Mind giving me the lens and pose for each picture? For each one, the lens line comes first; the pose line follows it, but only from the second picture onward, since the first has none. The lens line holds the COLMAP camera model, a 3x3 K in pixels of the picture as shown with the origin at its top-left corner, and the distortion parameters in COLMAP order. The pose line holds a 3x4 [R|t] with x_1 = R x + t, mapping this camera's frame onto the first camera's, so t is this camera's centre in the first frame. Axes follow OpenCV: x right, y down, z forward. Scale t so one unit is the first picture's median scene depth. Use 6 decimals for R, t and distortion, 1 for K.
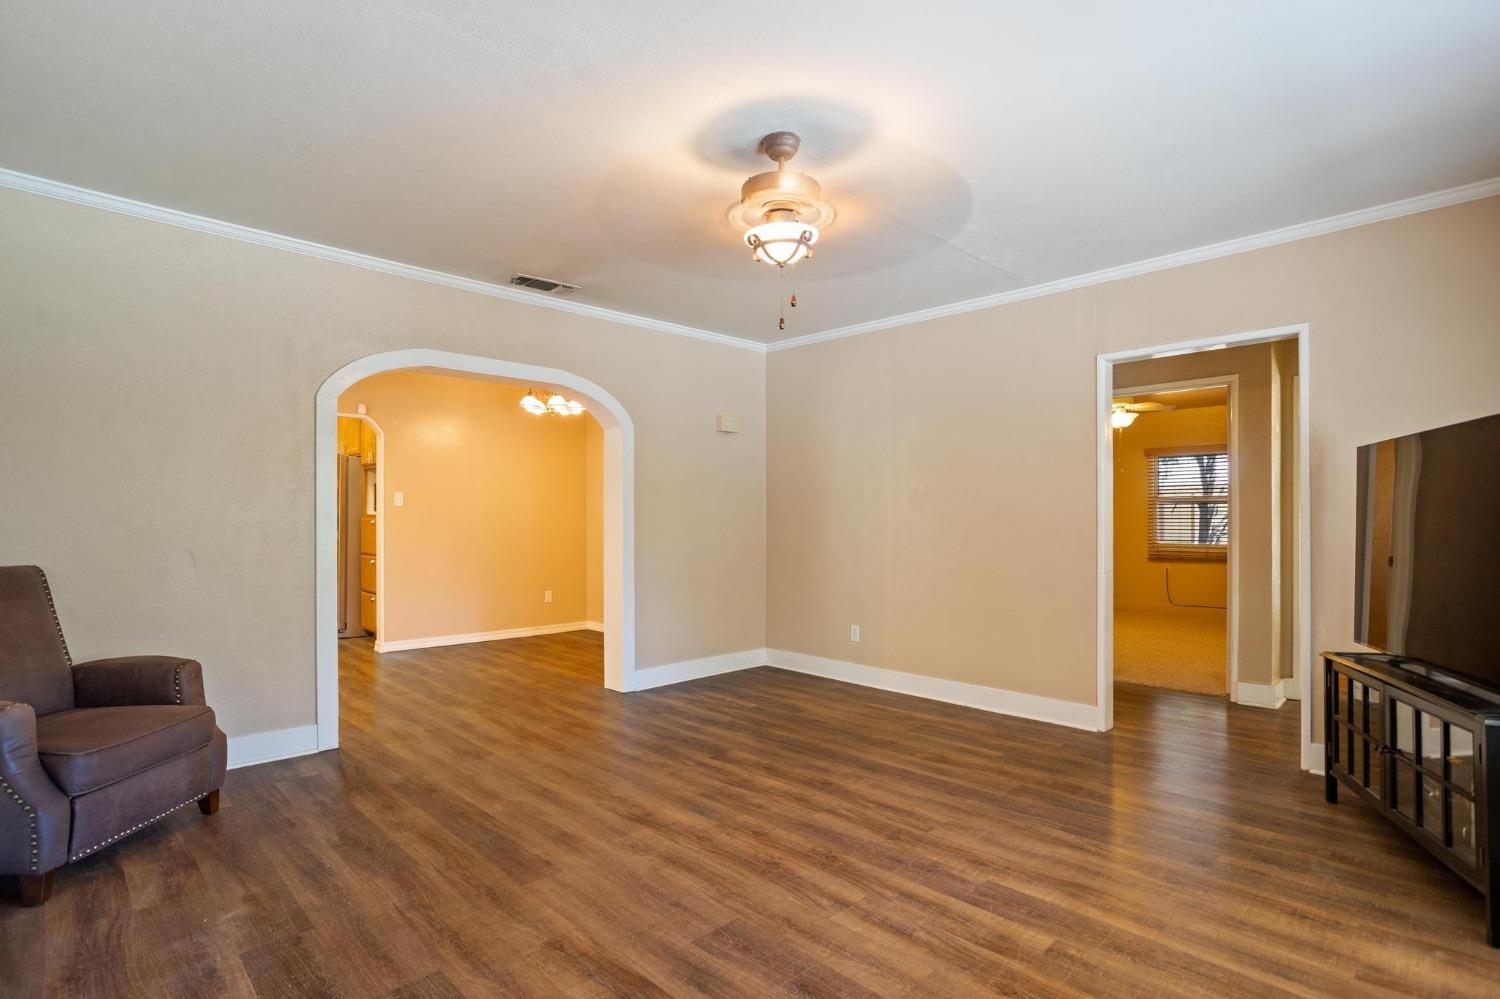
lens RADIAL K [[735.7, 0, 729.9], [0, 735.7, 513.6], [0, 0, 1]] dist [-0.056601, 0.024641]
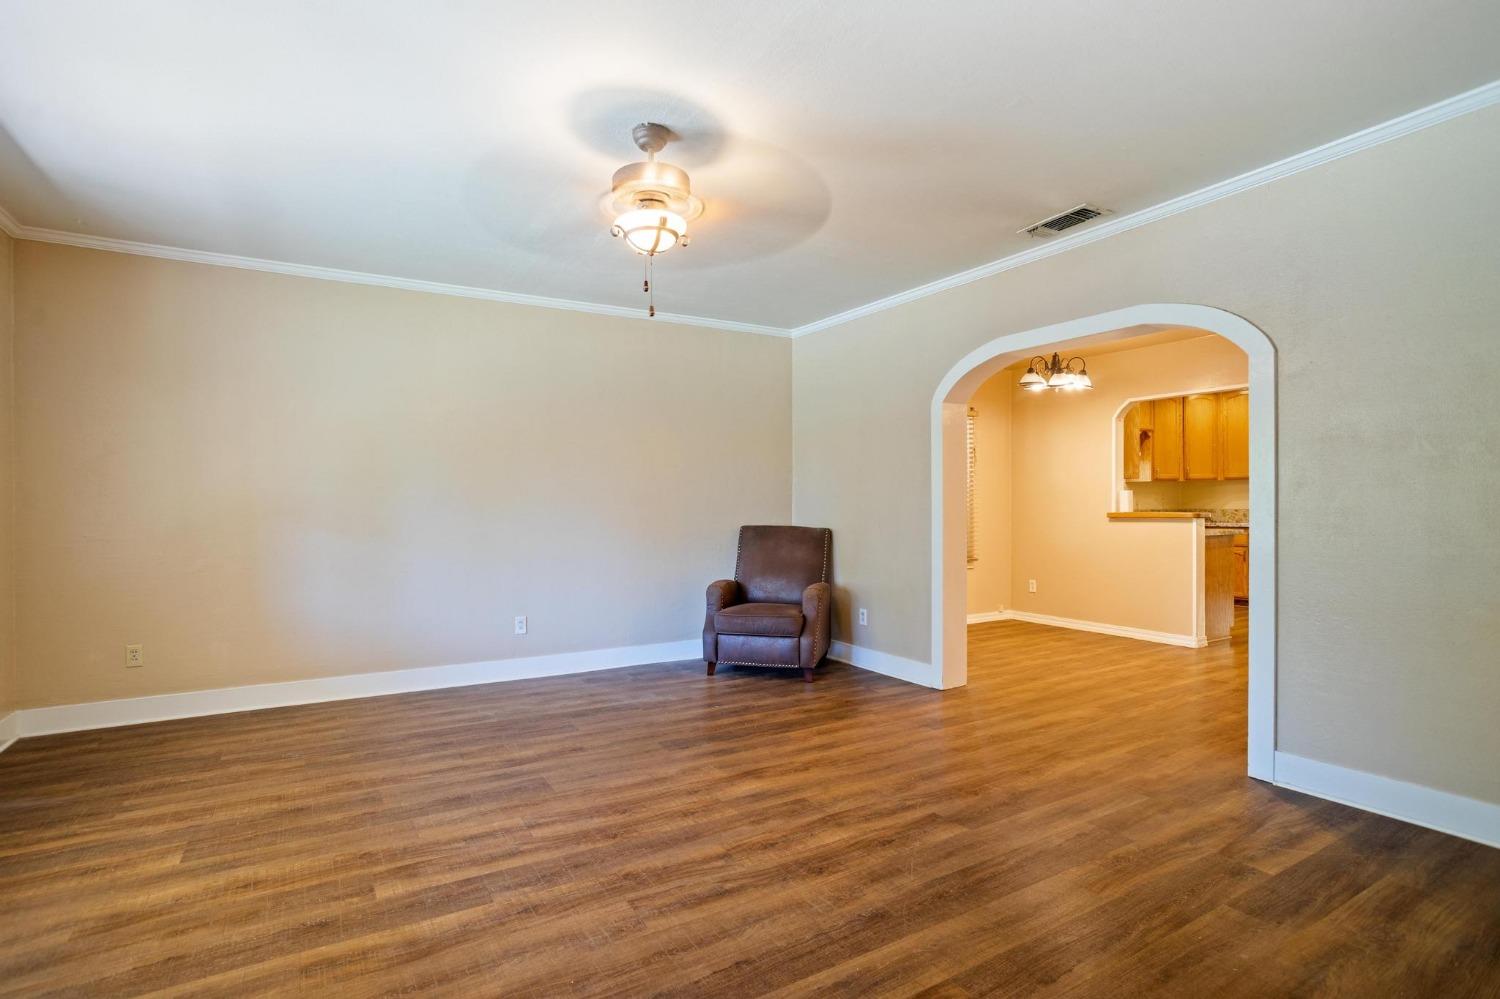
lens RADIAL K [[735.7, 0, 733.9], [0, 735.7, 495.1], [0, 0, 1]] dist [-0.056601, 0.024641]
pose [[-0.223594, -0.011438, -0.974615, 1.032366], [0.008800, 0.999867, -0.013754, 0.015705], [0.974643, -0.011652, -0.223464, 1.321496]]
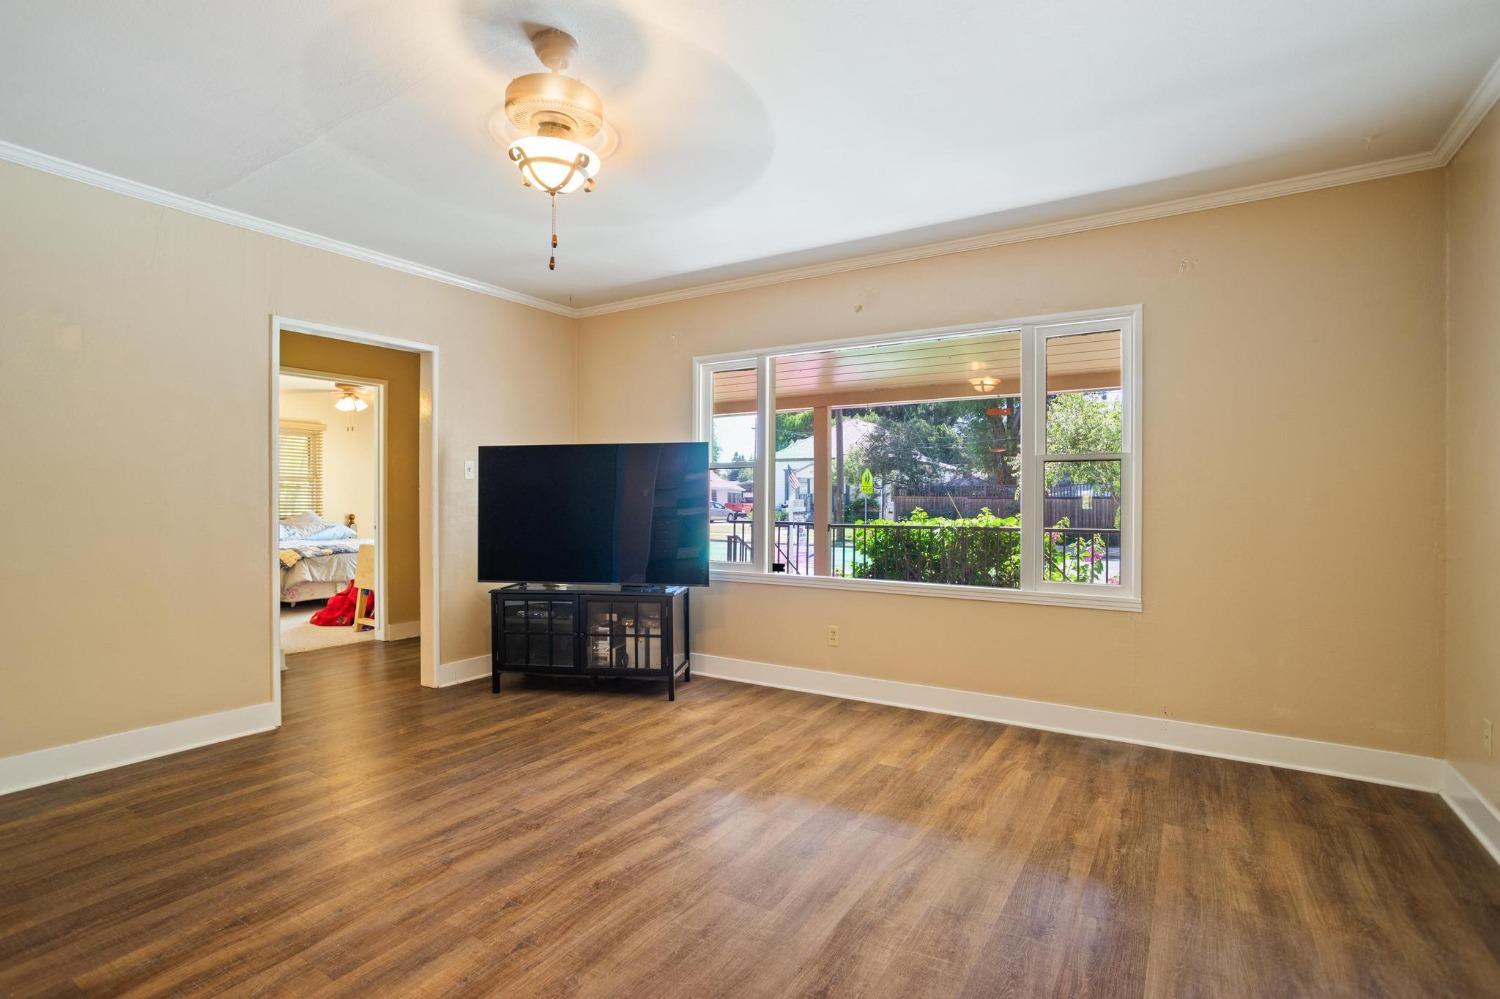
lens RADIAL K [[735.7, 0, 752.1], [0, 735.7, 492.3], [0, 0, 1]] dist [-0.056601, 0.024641]
pose [[-0.251984, 0.005309, 0.967717, -0.784377], [-0.008544, 0.999934, -0.007711, 0.008559], [-0.967694, -0.010211, -0.251922, 0.975110]]
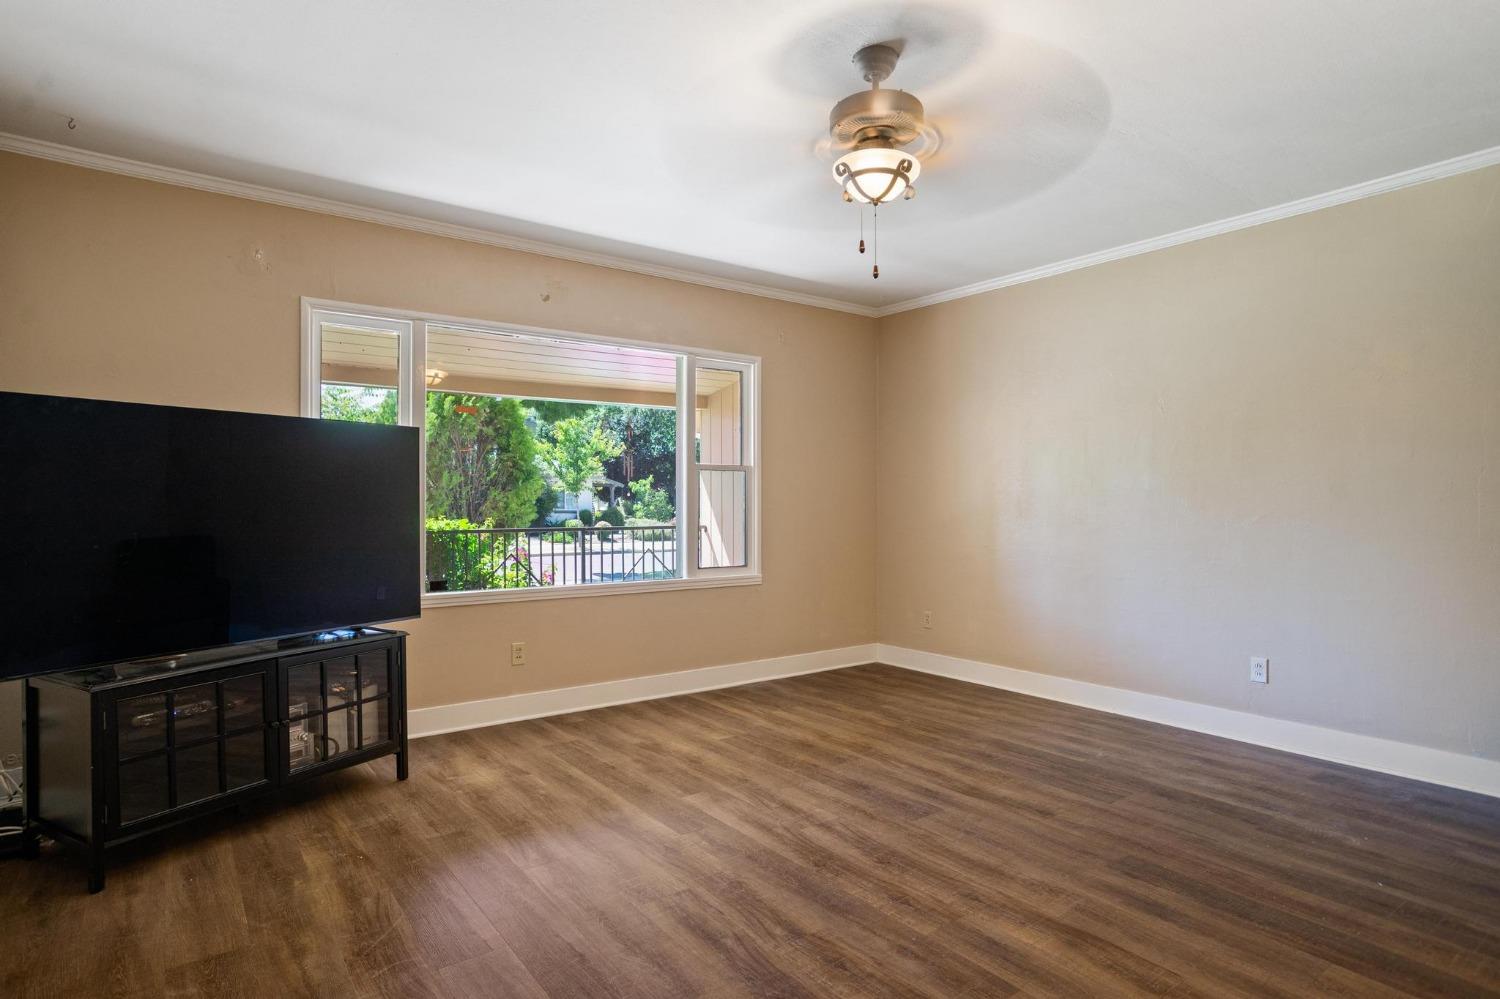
lens RADIAL K [[791.9, 0, 752.6], [0, 791.9, 502.3], [0, 0, 1]] dist [-0.032789, 0.009053]
pose [[-0.994015, -0.001699, 0.109233, 0.110207], [-0.002139, 0.999990, -0.003918, 0.014459], [-0.109225, -0.004129, -0.994008, 1.905524]]
